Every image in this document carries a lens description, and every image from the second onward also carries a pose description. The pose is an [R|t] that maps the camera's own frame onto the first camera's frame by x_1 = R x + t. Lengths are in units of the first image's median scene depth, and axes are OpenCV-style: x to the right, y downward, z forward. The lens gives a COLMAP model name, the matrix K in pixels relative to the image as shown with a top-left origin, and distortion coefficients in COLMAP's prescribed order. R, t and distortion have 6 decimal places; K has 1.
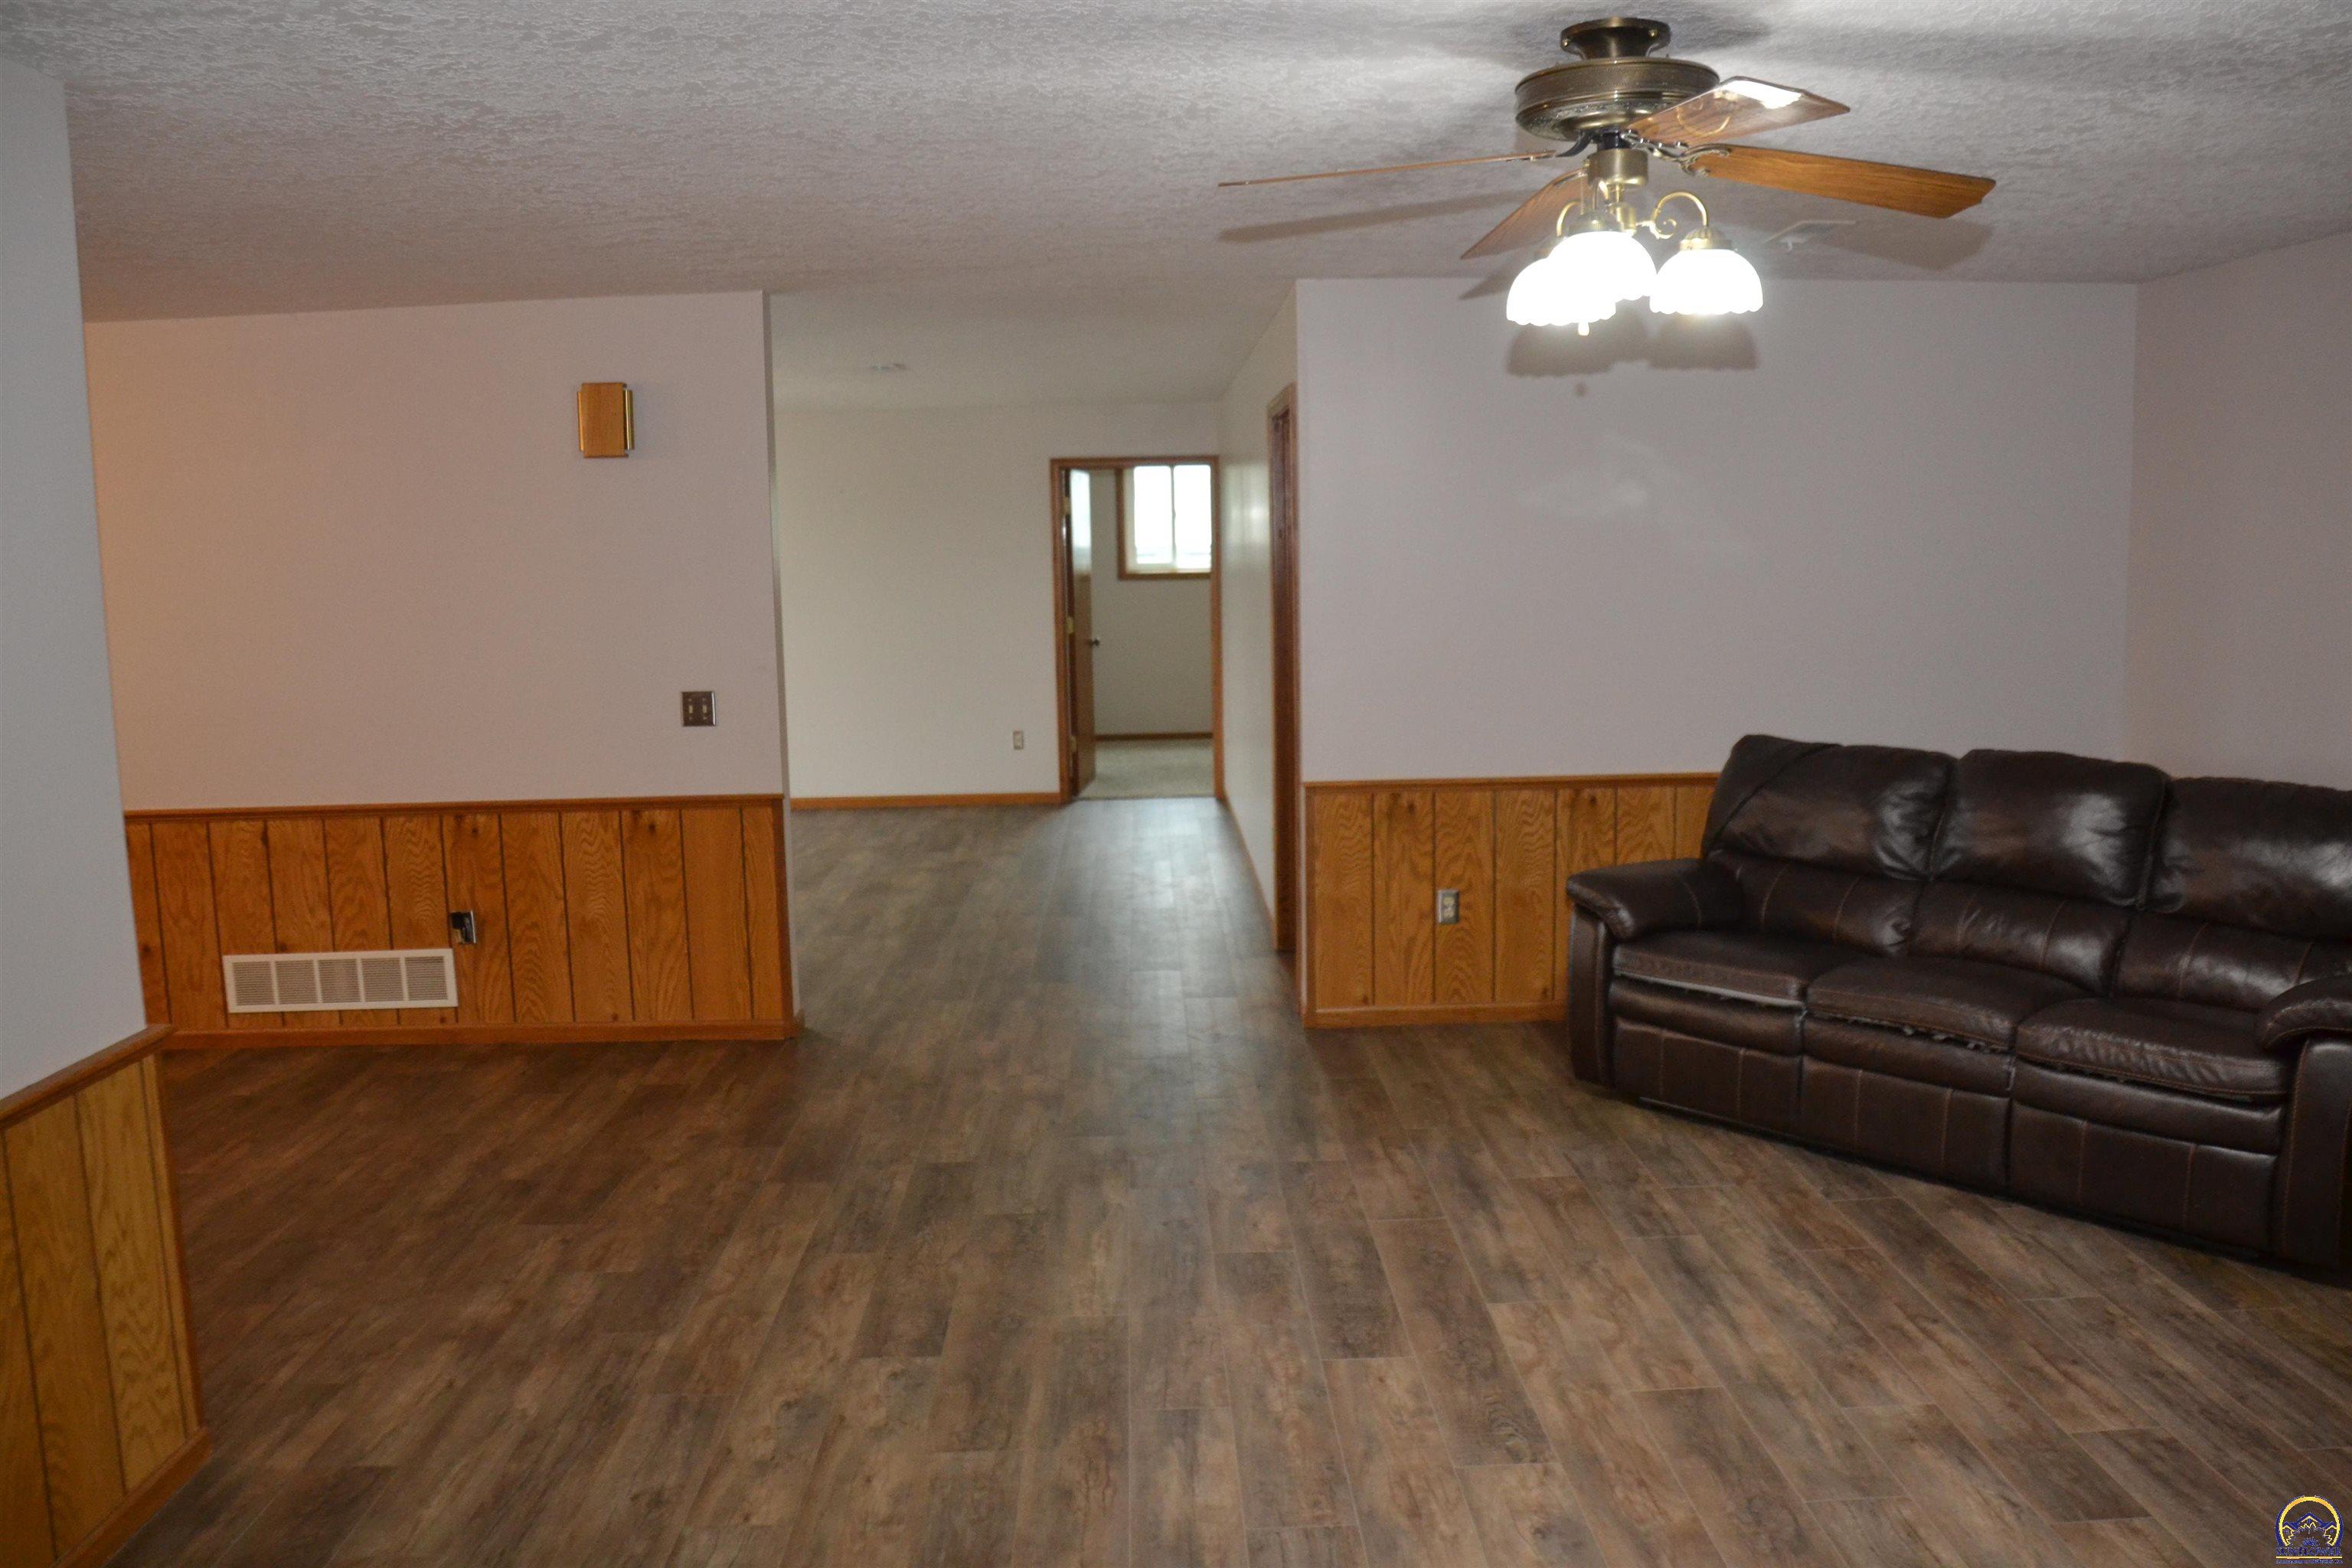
lens RADIAL K [[1872.0, 0, 1182.2], [0, 1872.0, 803.0], [0, 0, 1]] dist [-0.165835, 0.111084]
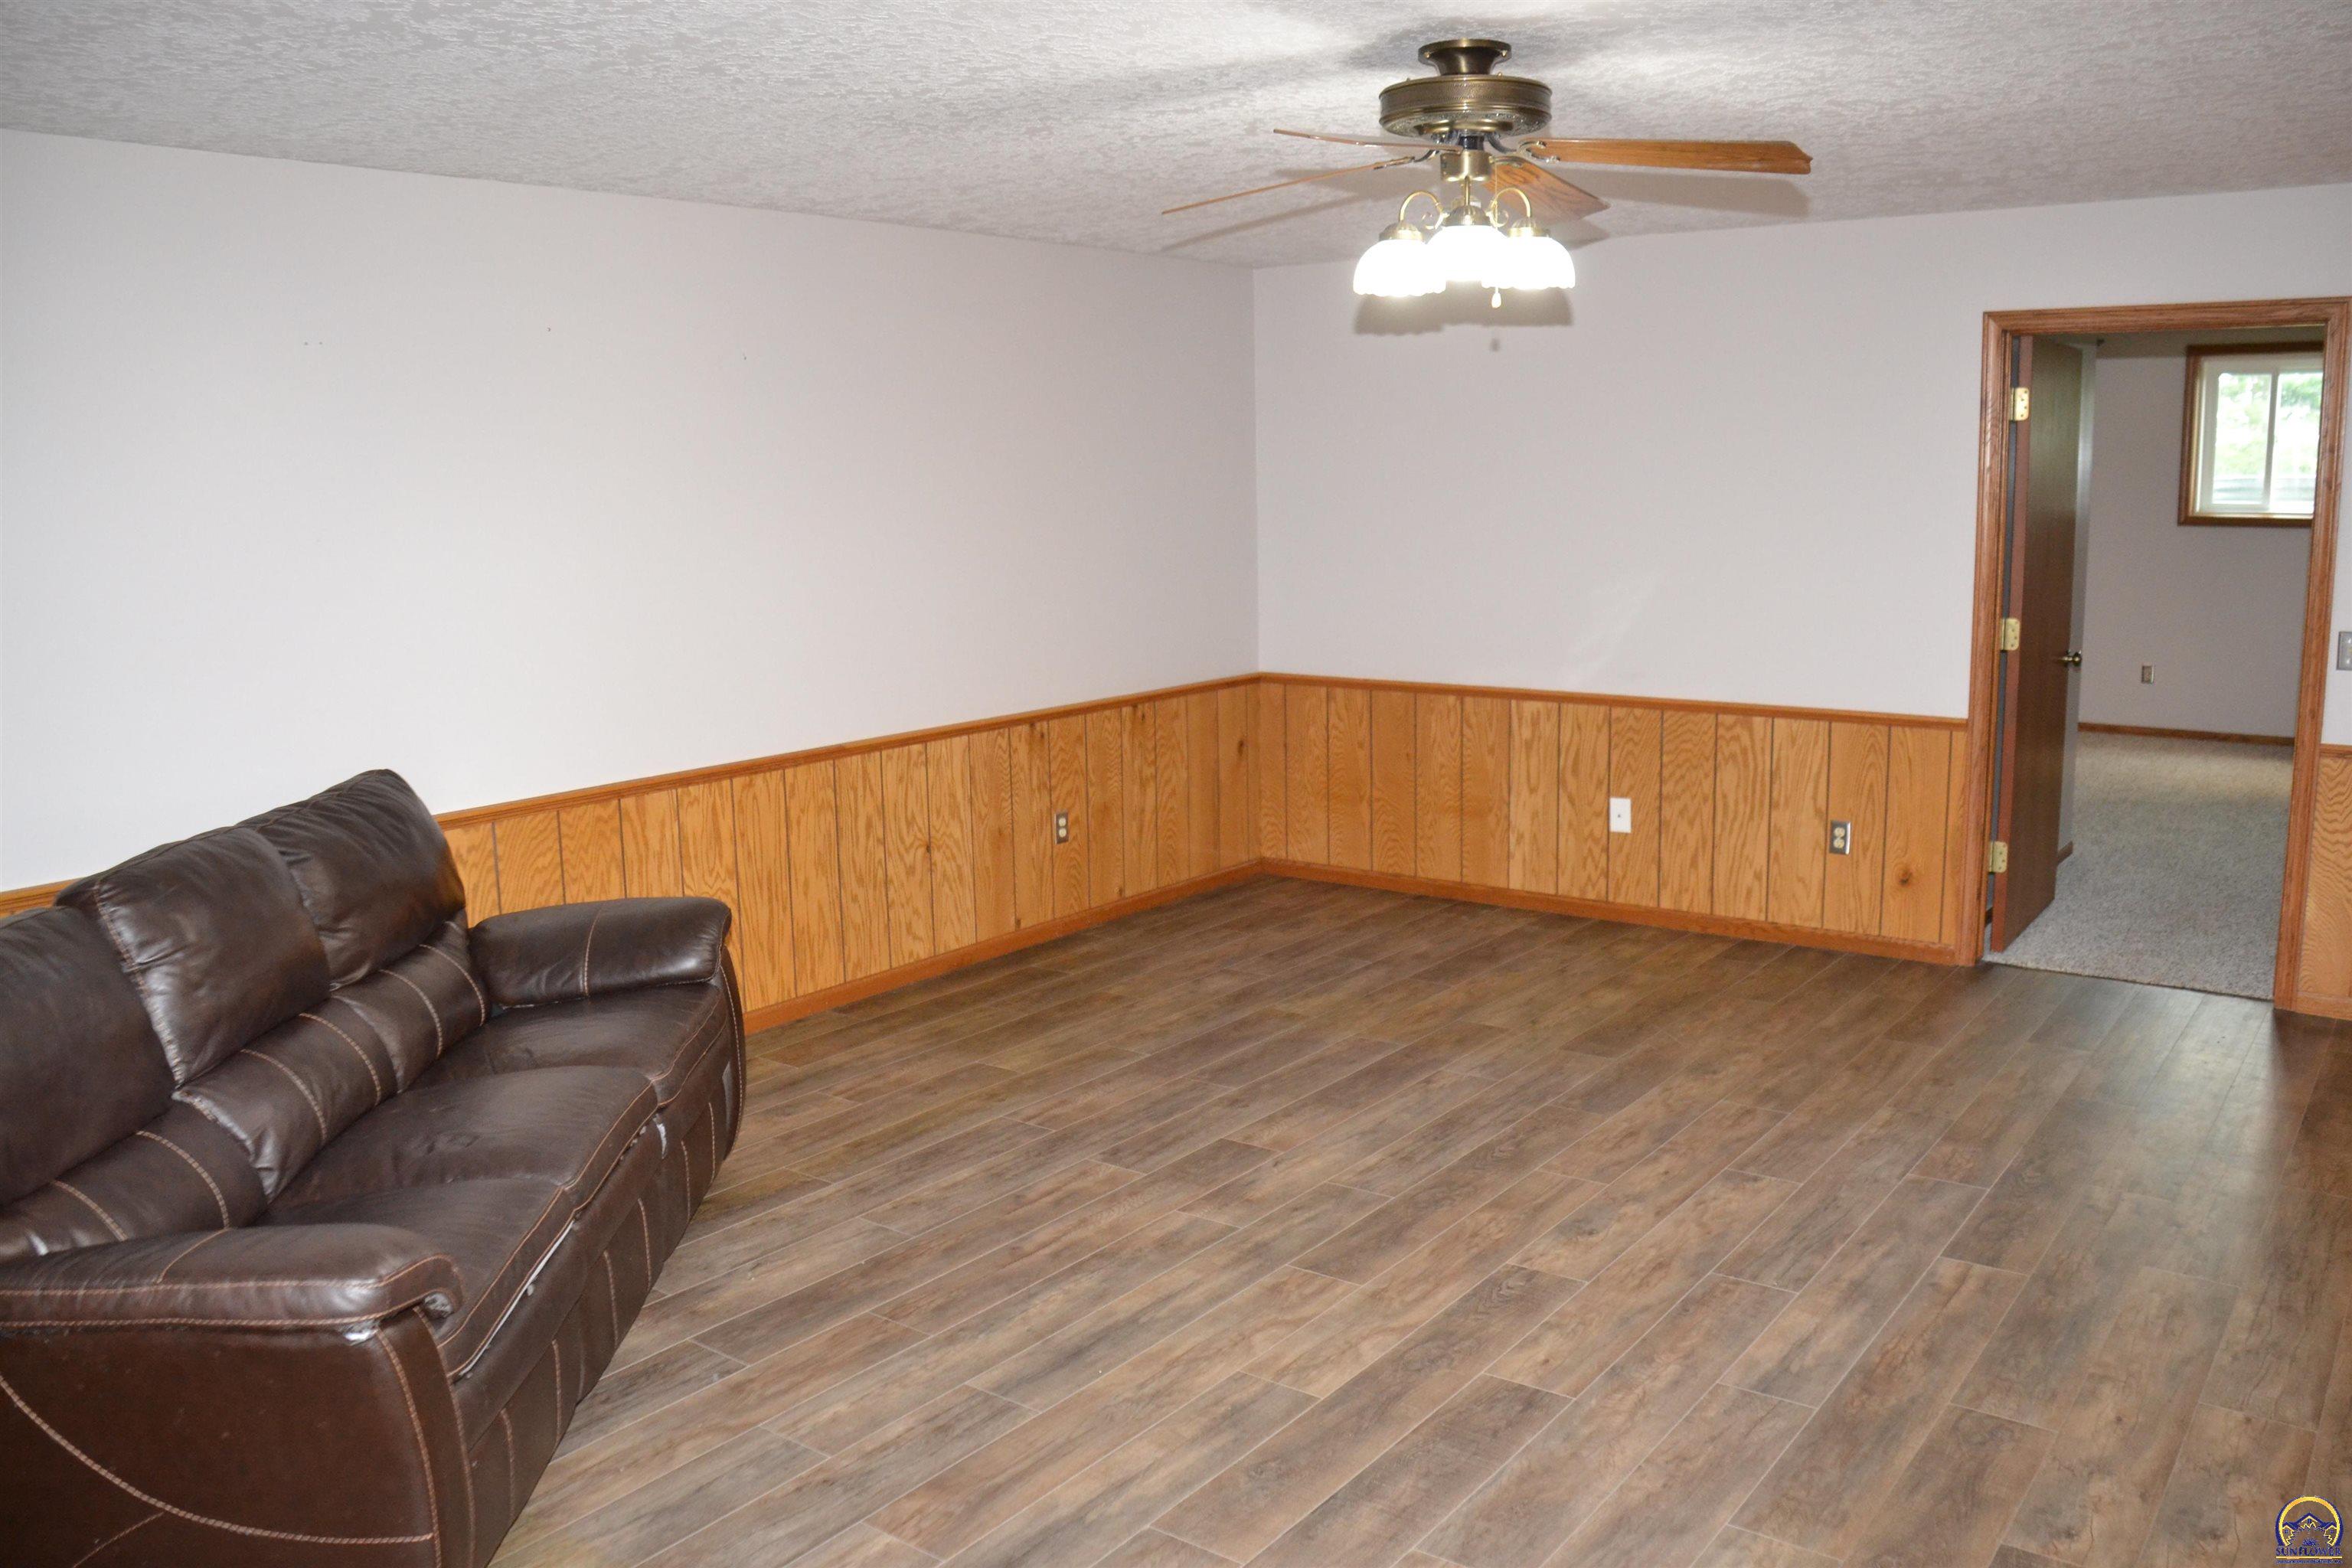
lens RADIAL K [[1872.0, 0, 1172.4], [0, 1872.0, 786.8], [0, 0, 1]] dist [-0.165835, 0.111084]
pose [[-0.778598, -0.072178, 0.623358, -0.307611], [0.121505, 0.957224, 0.262600, -0.243441], [-0.615647, 0.280201, -0.736523, 1.700922]]
